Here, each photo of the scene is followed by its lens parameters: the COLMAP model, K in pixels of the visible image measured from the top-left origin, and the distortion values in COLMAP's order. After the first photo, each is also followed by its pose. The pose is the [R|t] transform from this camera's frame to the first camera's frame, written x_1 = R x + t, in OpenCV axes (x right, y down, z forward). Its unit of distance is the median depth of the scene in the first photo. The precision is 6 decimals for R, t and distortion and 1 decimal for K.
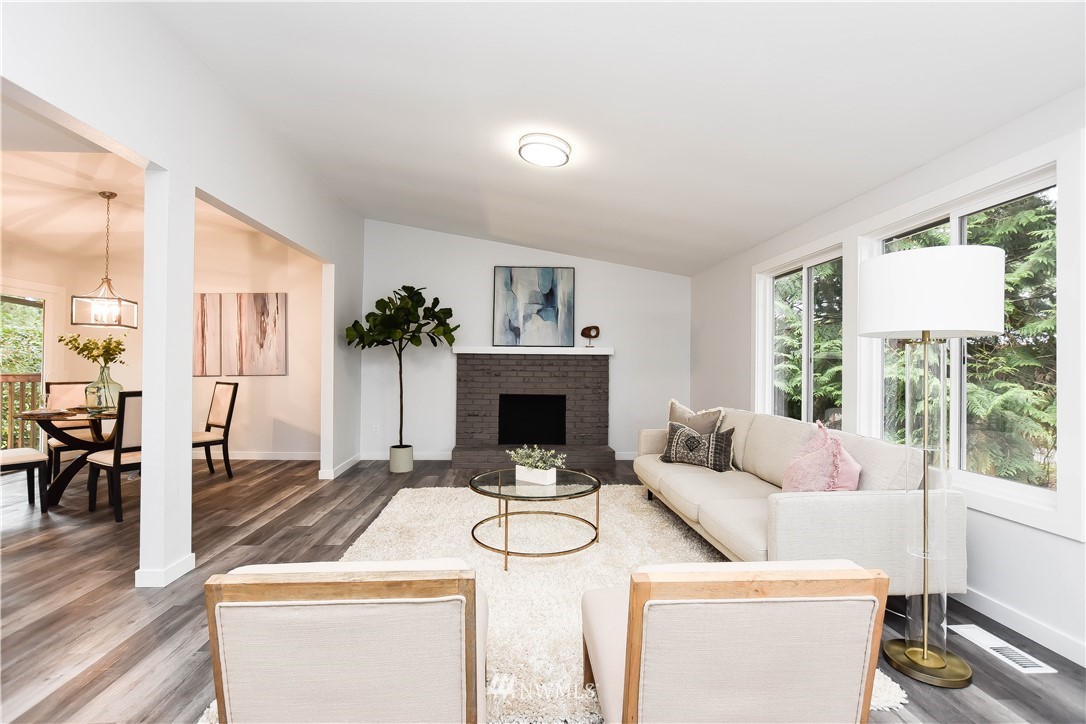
lens RADIAL K [[475.9, 0, 532.2], [0, 475.9, 362.0], [0, 0, 1]] dist [-0.023457, 0.005375]
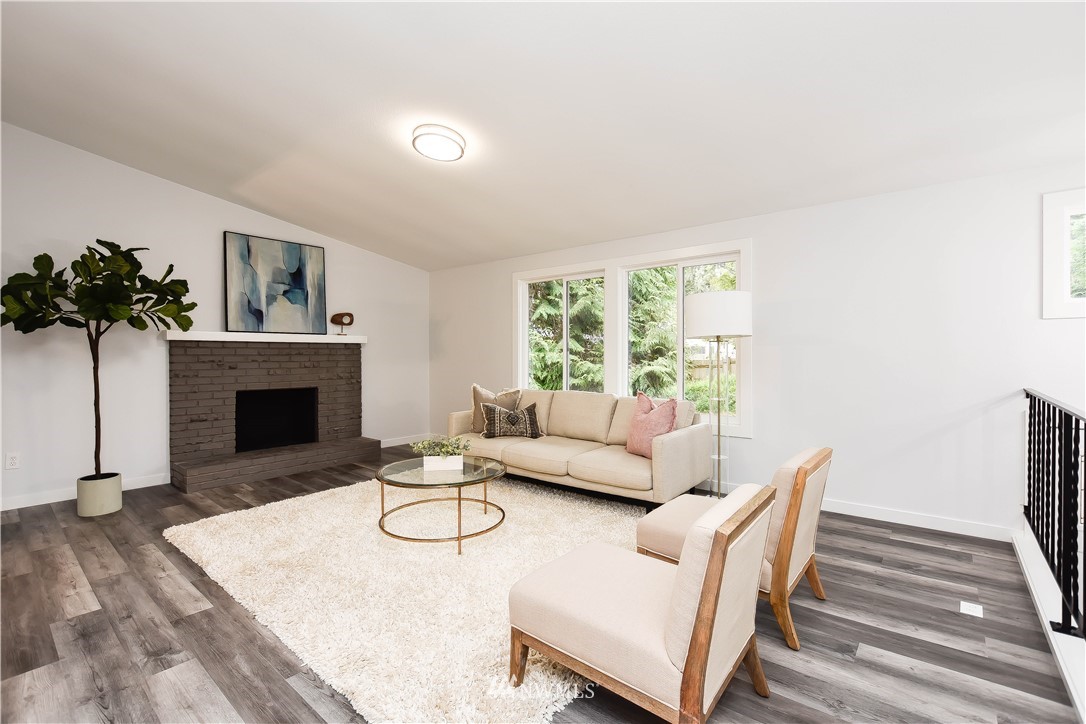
lens RADIAL K [[475.9, 0, 536.1], [0, 475.9, 358.2], [0, 0, 1]] dist [-0.023457, 0.005375]
pose [[0.681893, -0.015841, 0.731280, -0.315211], [0.000439, 0.999774, 0.021249, -0.005382], [-0.731451, -0.014168, 0.681746, 0.081157]]
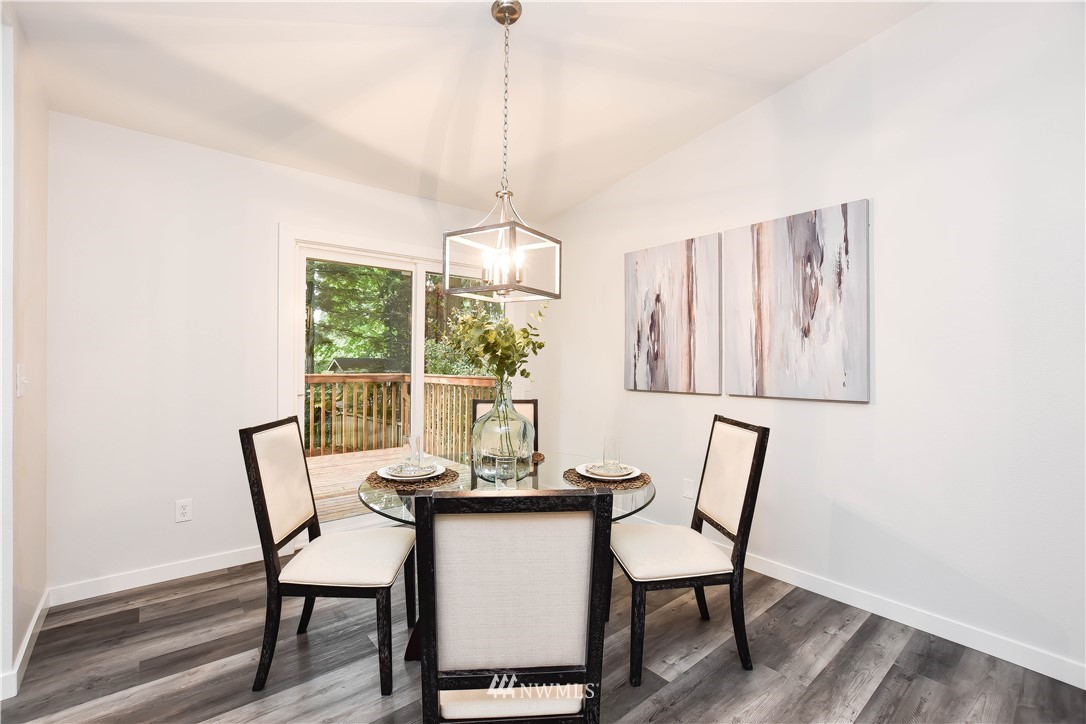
lens RADIAL K [[475.9, 0, 539.6], [0, 475.9, 360.0], [0, 0, 1]] dist [-0.023457, 0.005375]
pose [[0.603788, 0.004592, -0.797131, -0.373606], [-0.001542, 0.999988, 0.004593, -0.010206], [0.797143, -0.001544, 0.603788, 0.540198]]
